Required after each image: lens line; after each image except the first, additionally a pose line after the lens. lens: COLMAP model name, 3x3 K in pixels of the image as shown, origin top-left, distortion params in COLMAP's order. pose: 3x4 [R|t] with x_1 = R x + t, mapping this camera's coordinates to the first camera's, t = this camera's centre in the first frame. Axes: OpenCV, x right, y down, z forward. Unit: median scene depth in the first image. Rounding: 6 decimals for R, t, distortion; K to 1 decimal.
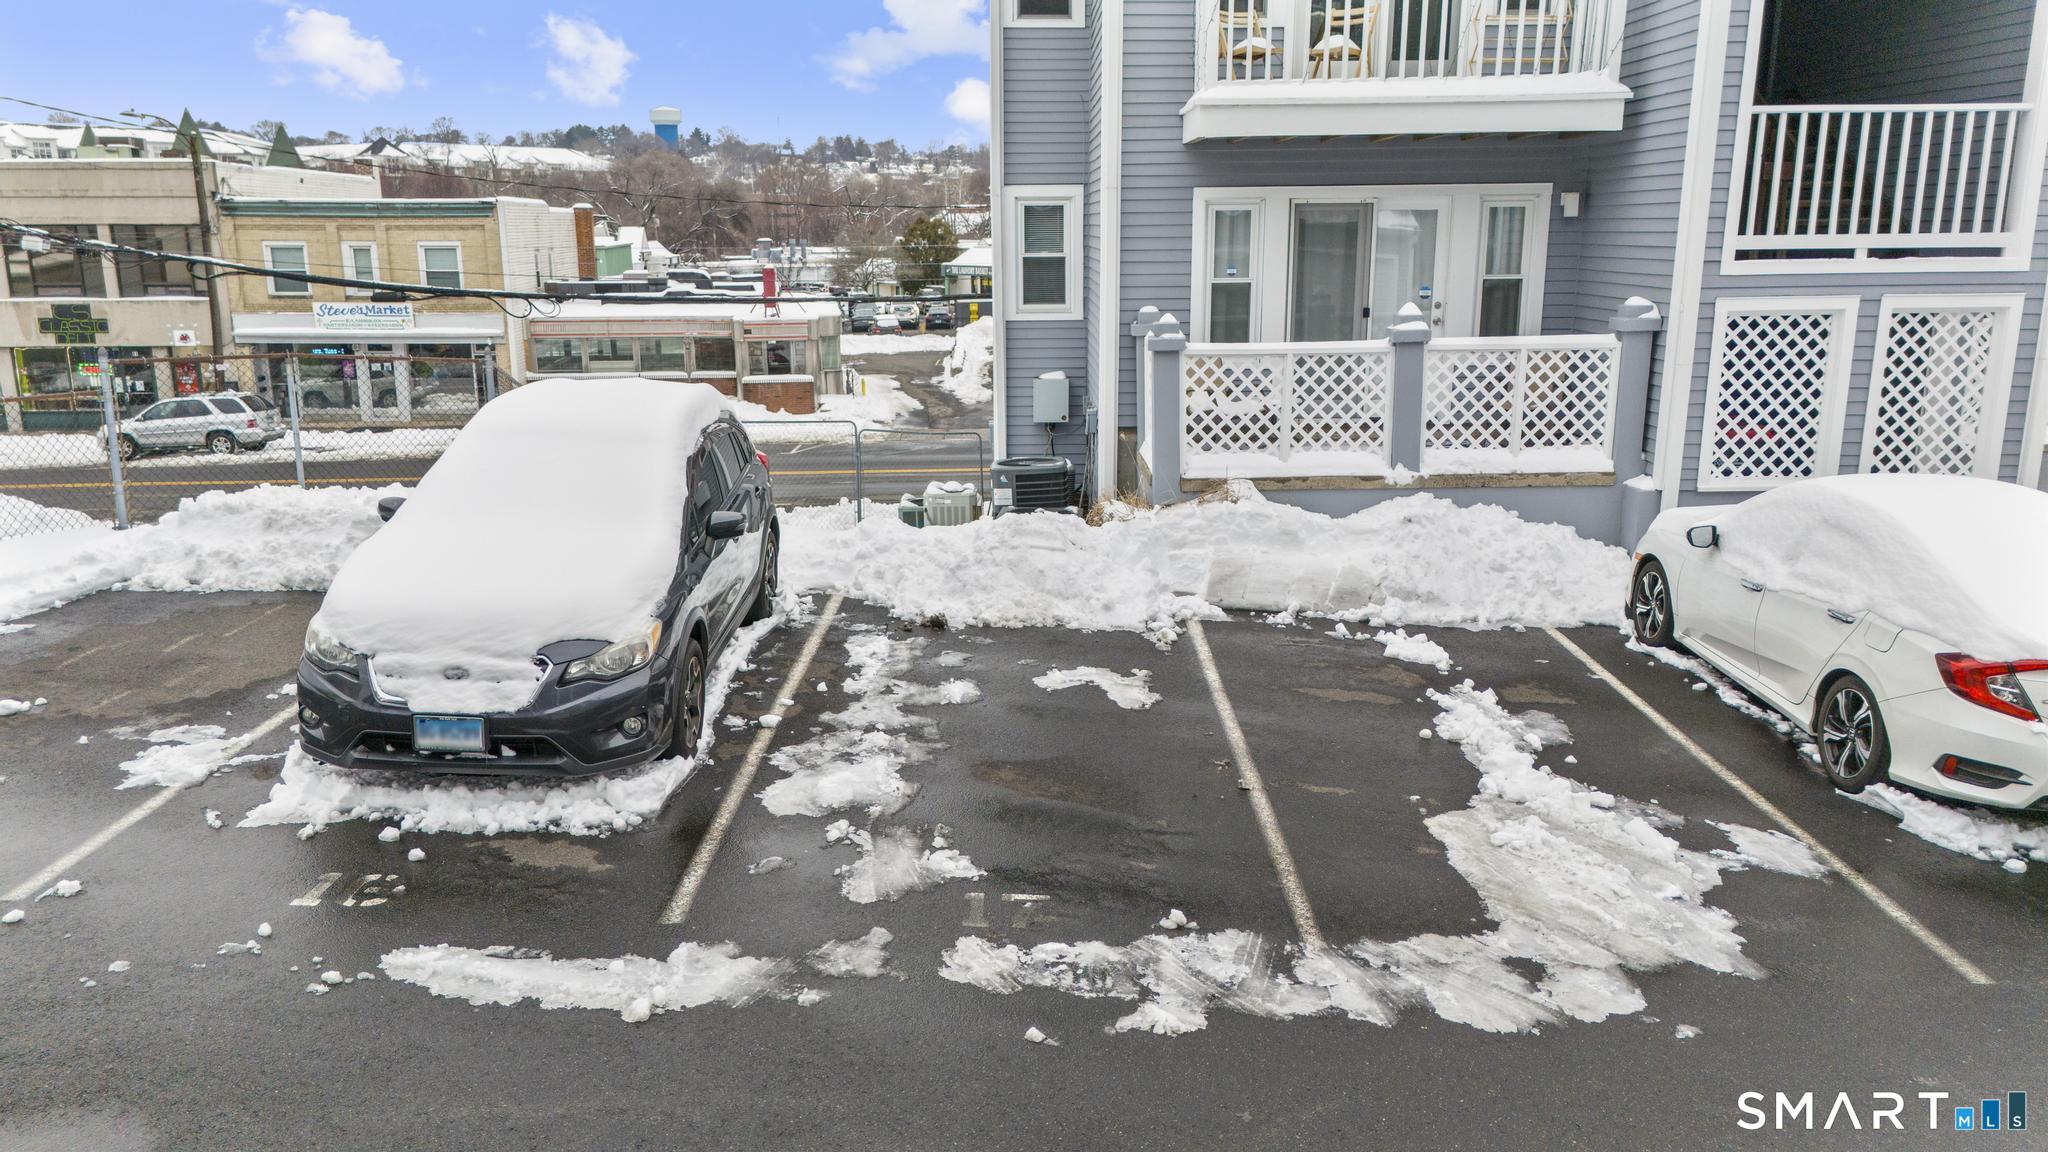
lens RADIAL K [[1497.7, 0, 1030.8], [0, 1497.7, 581.0], [0, 0, 1]] dist [0.074211, -0.058490]
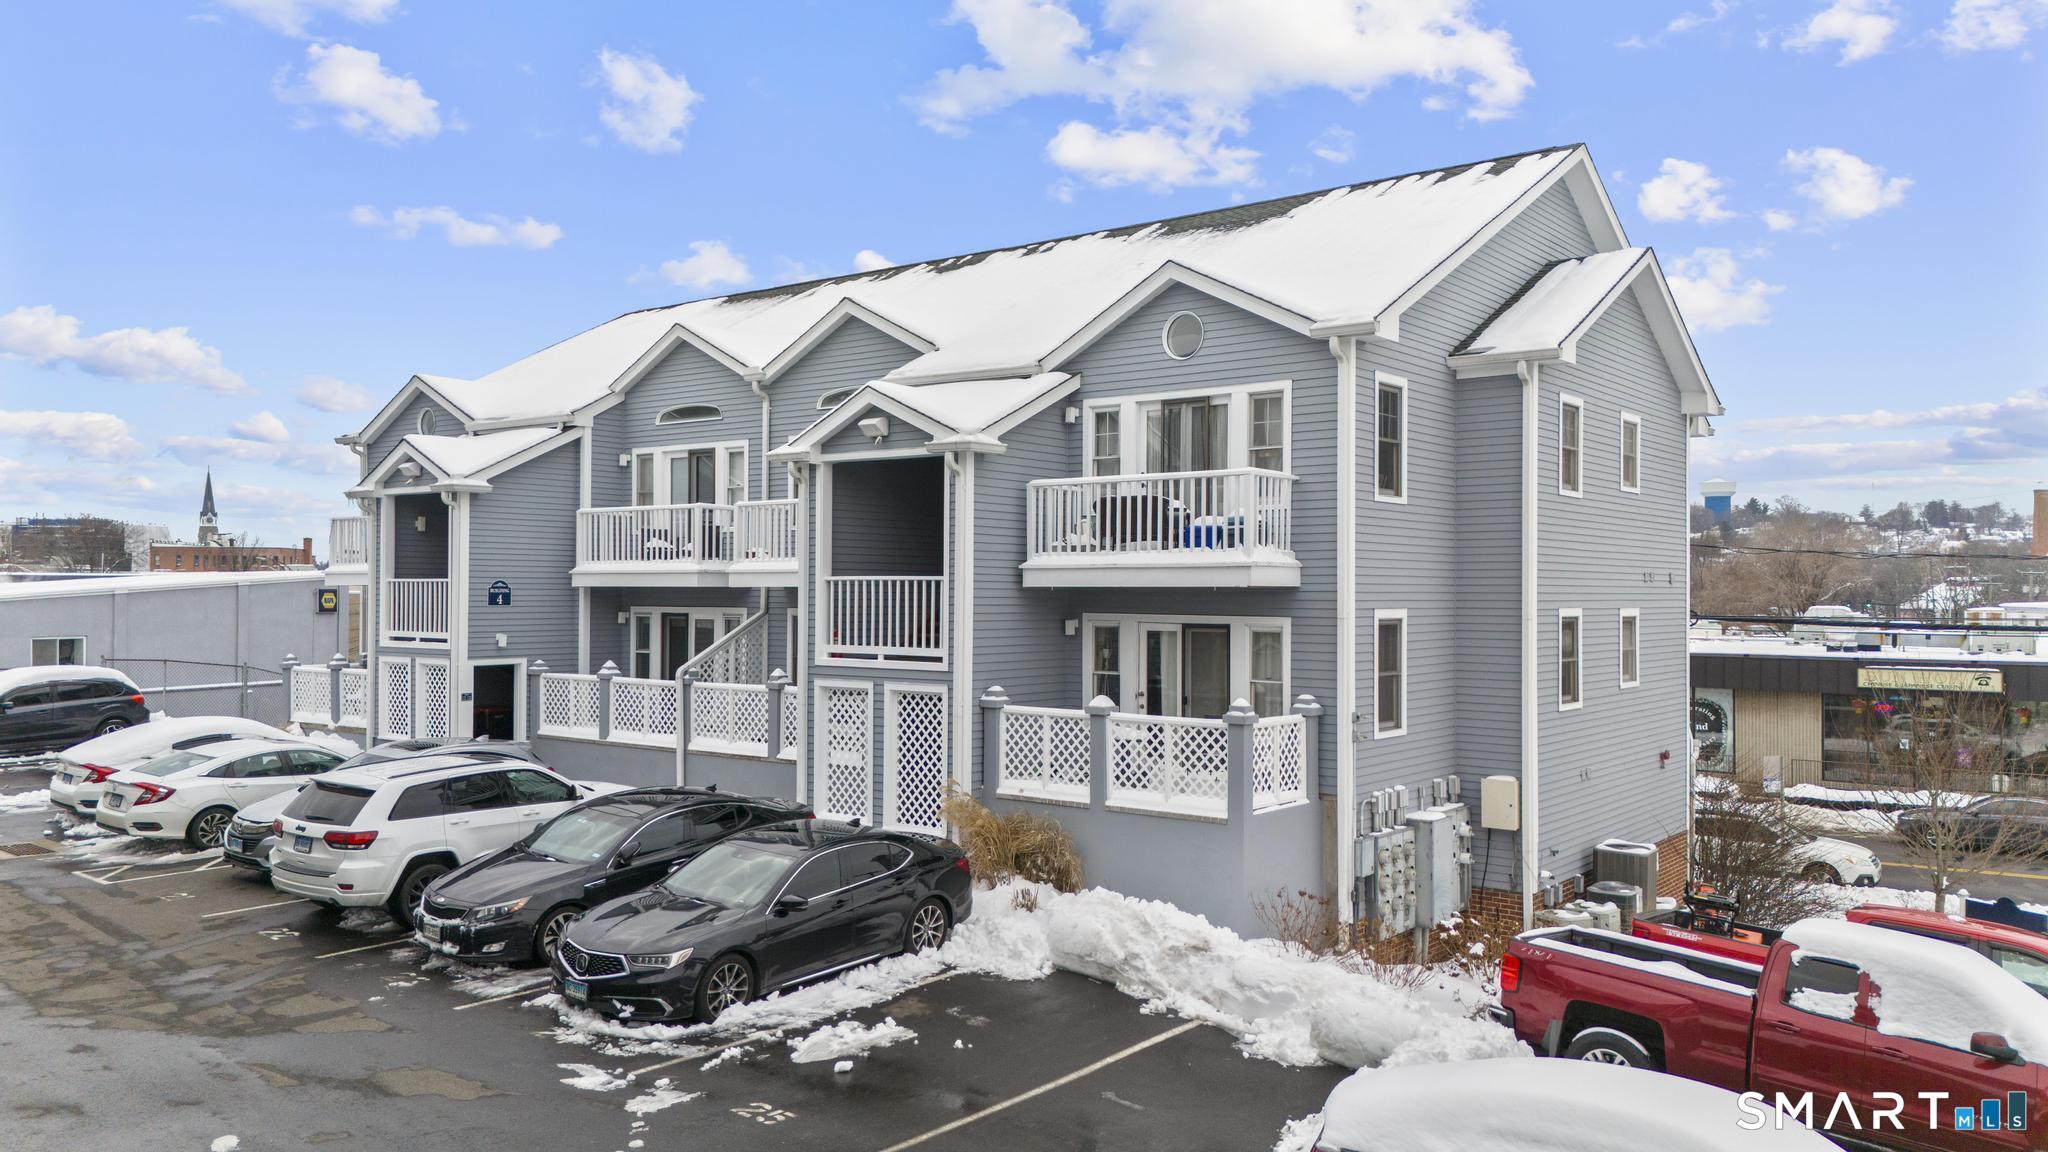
lens RADIAL K [[1497.7, 0, 1033.6], [0, 1497.7, 577.0], [0, 0, 1]] dist [0.074211, -0.058490]
pose [[0.784346, 0.001968, -0.620320, 2.857752], [-0.150829, 0.970590, -0.187632, -0.015629], [0.601707, 0.240730, 0.761575, -0.229514]]
